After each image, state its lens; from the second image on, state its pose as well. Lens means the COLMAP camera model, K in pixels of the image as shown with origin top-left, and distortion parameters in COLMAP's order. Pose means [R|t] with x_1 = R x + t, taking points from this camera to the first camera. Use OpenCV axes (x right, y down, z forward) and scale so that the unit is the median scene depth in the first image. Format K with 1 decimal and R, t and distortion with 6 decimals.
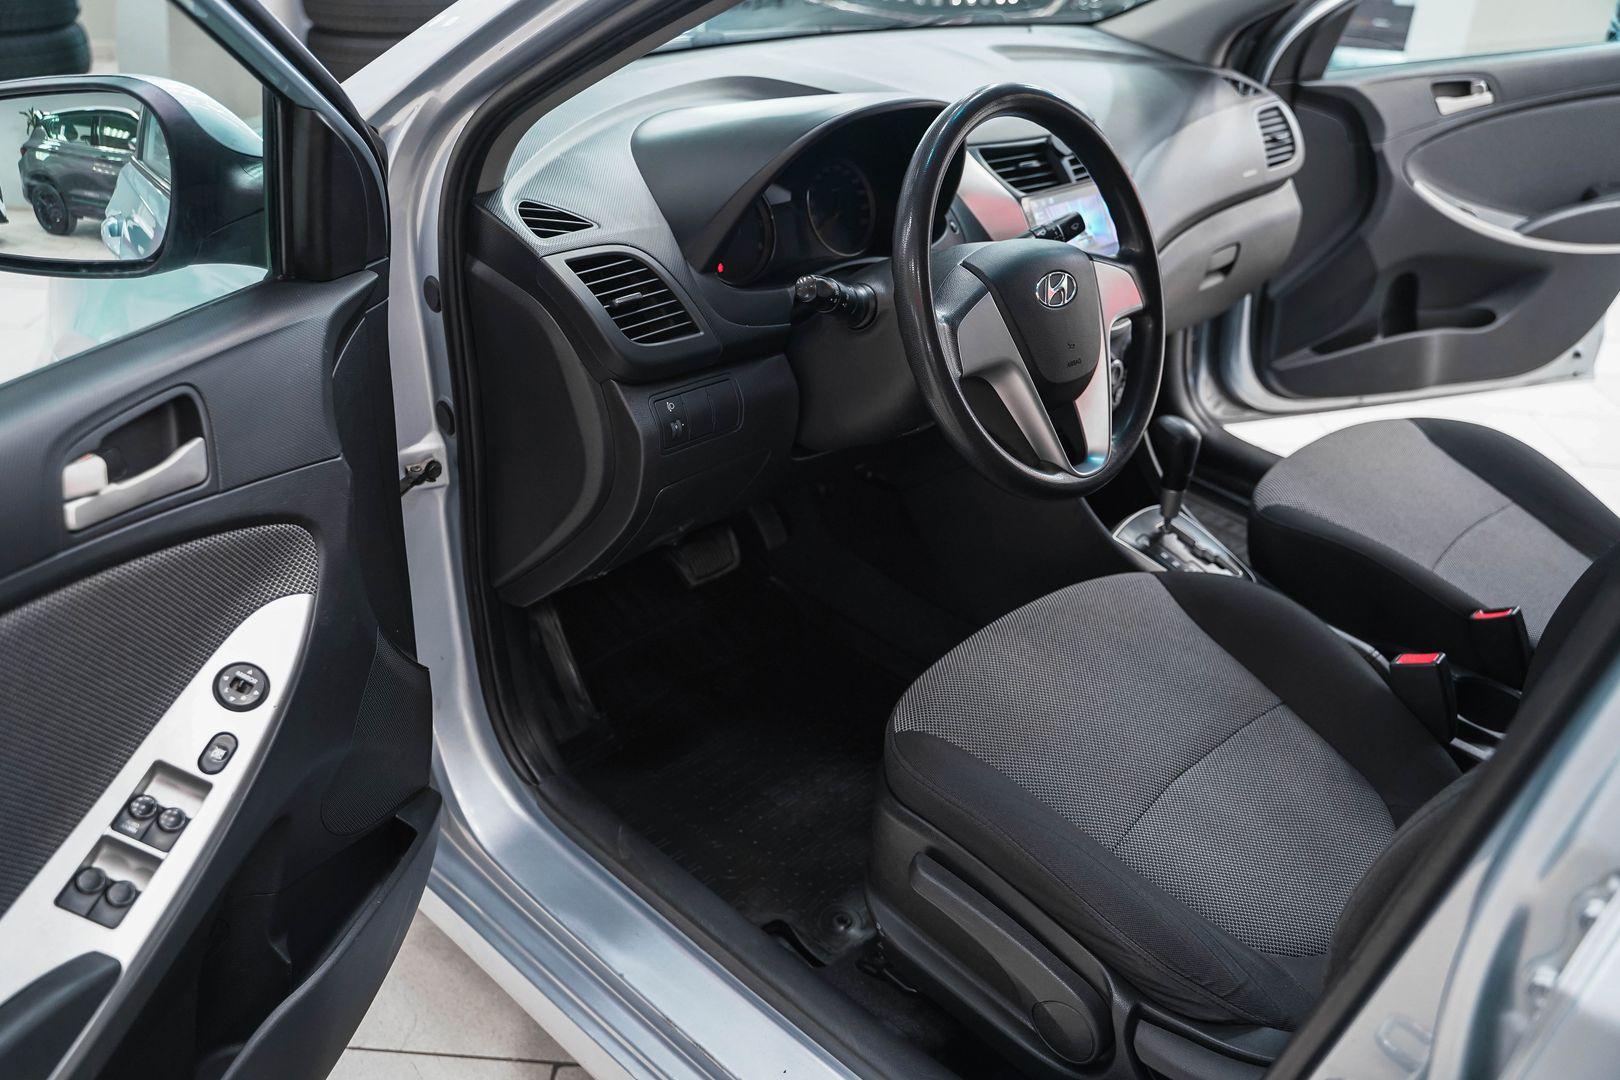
lens RADIAL K [[1287.9, 0, 796.7], [0, 1287.9, 540.0], [0, 0, 1]] dist [-0.108002, 0.066574]
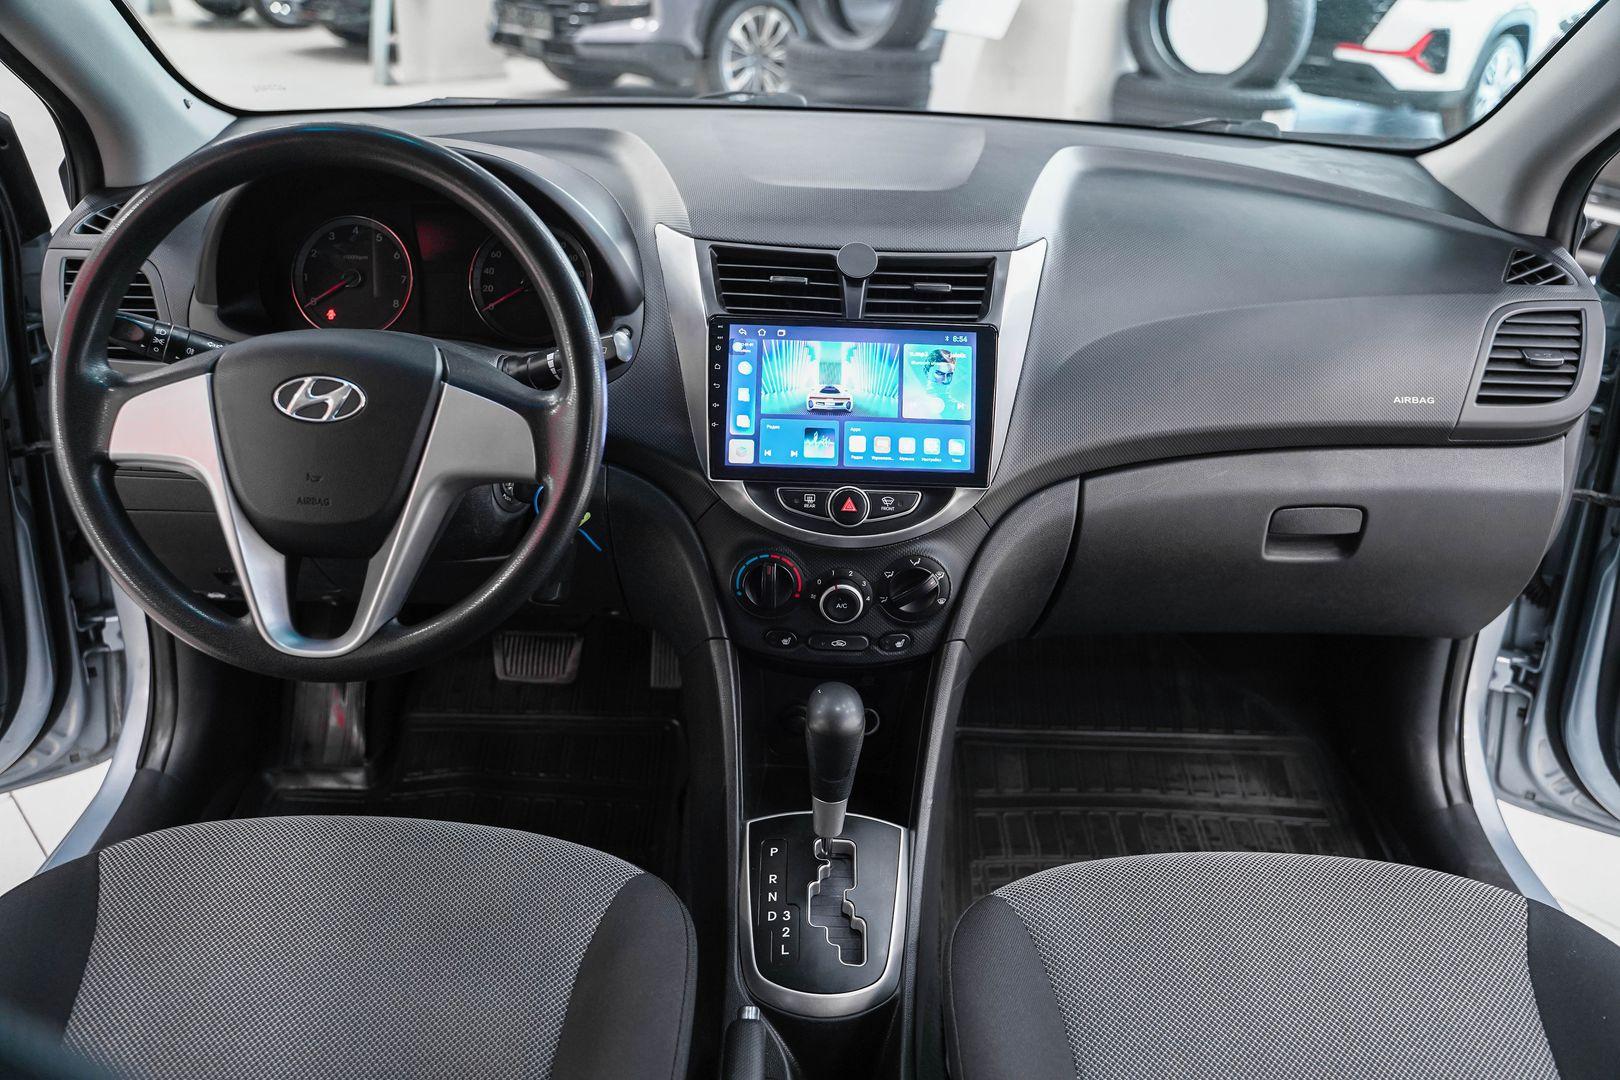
lens RADIAL K [[1287.9, 0, 796.7], [0, 1287.9, 540.0], [0, 0, 1]] dist [-0.108002, 0.066574]
pose [[0.708787, 0.301147, -0.637911, 0.587855], [-0.352033, 0.934647, 0.050085, -0.167623], [0.611305, 0.189066, 0.768479, 0.407480]]
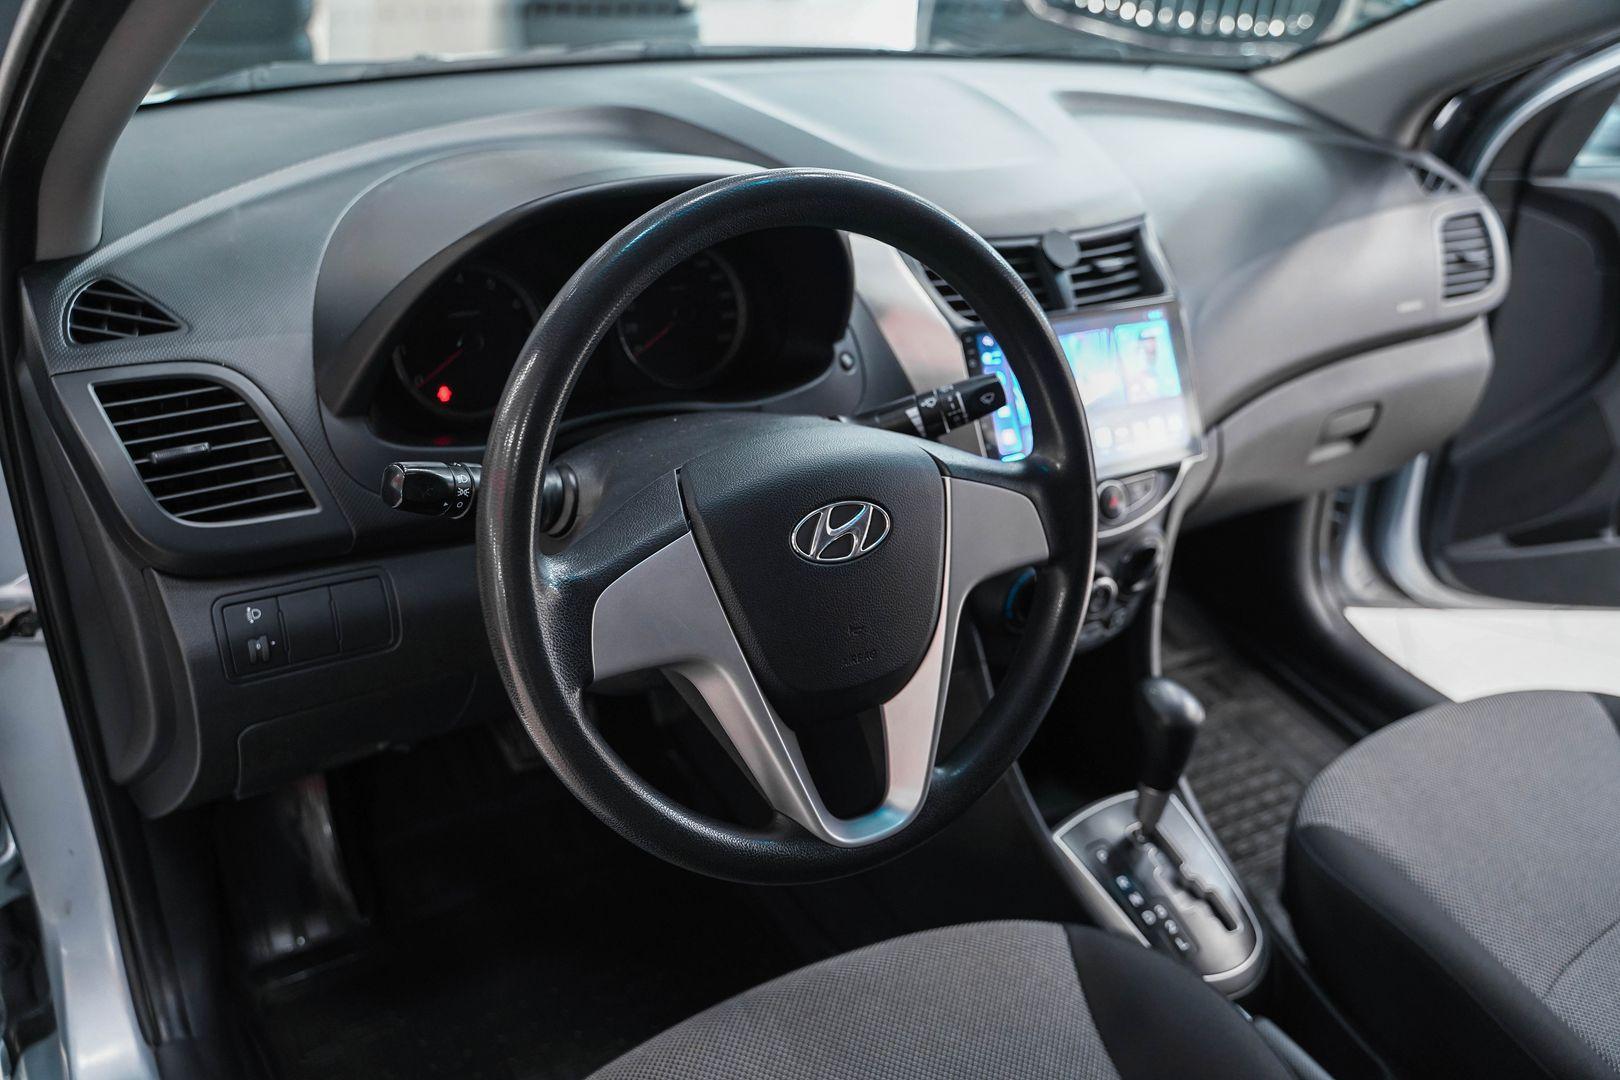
lens RADIAL K [[1287.9, 0, 796.7], [0, 1287.9, 540.0], [0, 0, 1]] dist [-0.108002, 0.066574]
pose [[0.970027, 0.154040, -0.187934, 0.193747], [-0.153957, 0.987962, 0.015125, -0.130415], [0.188001, 0.014262, 0.982065, 0.276840]]
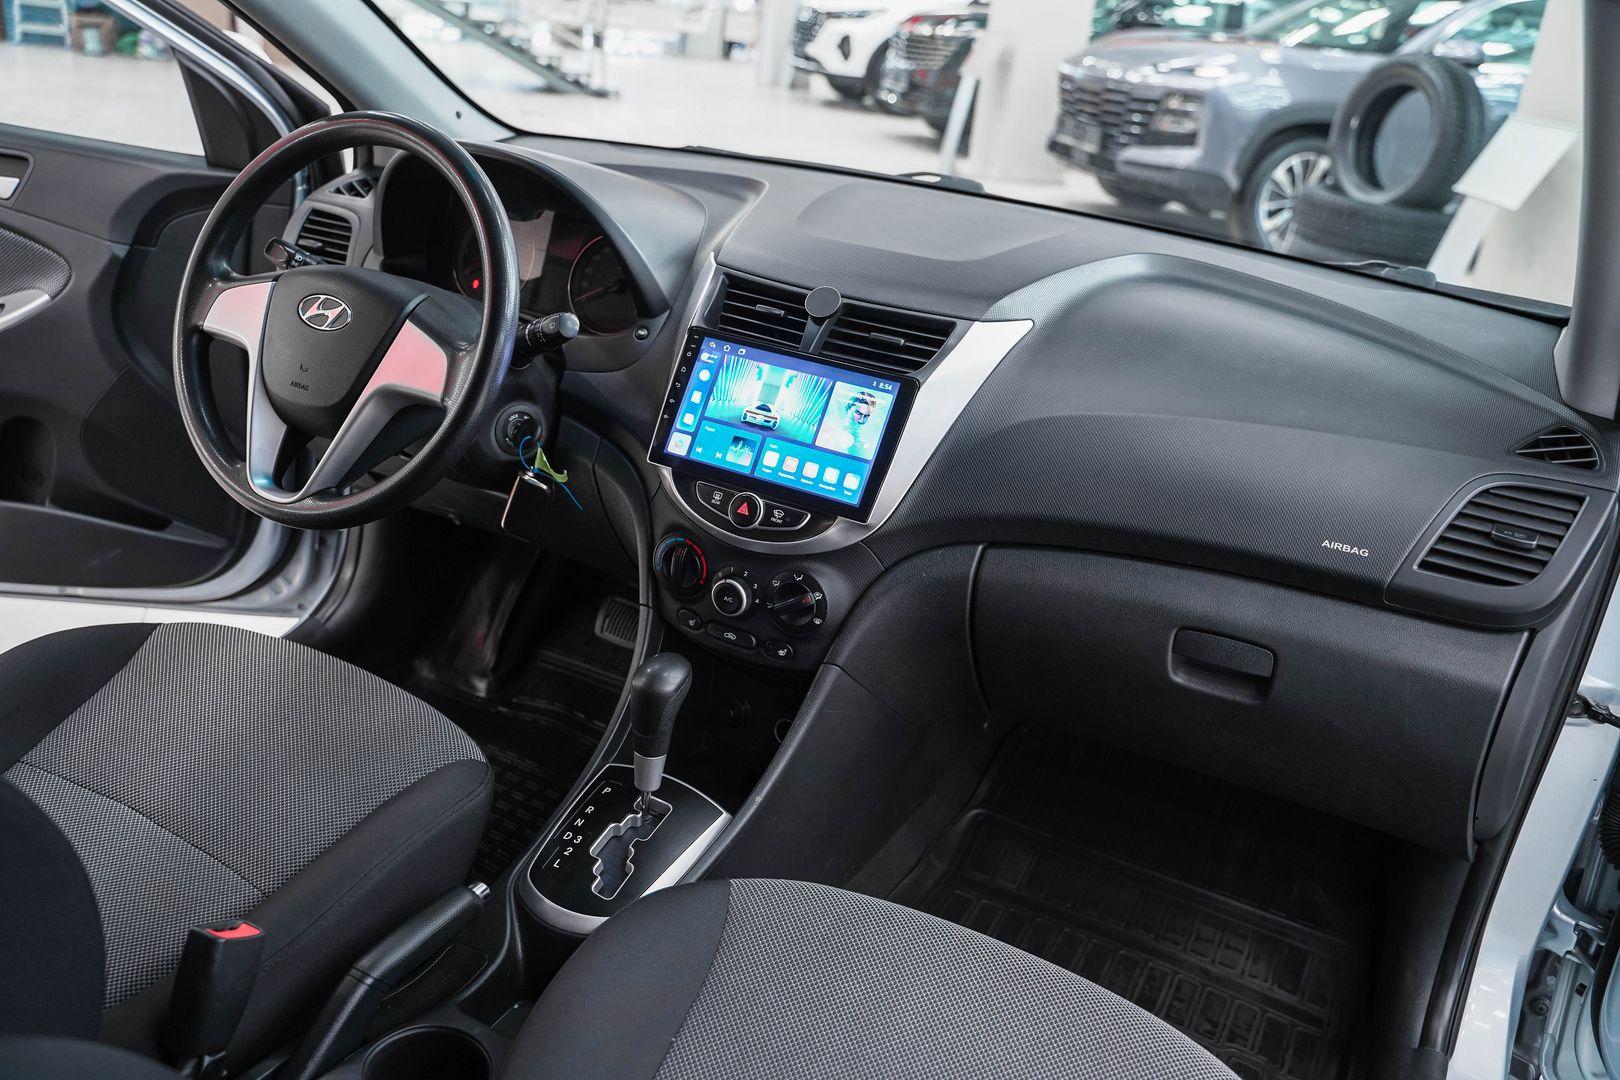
lens RADIAL K [[1287.9, 0, 796.7], [0, 1287.9, 540.0], [0, 0, 1]] dist [-0.108002, 0.066574]
pose [[0.310889, 0.373081, -0.874162, 0.812996], [-0.545290, 0.823326, 0.157457, -0.266866], [0.778464, 0.427720, 0.459400, 0.599816]]
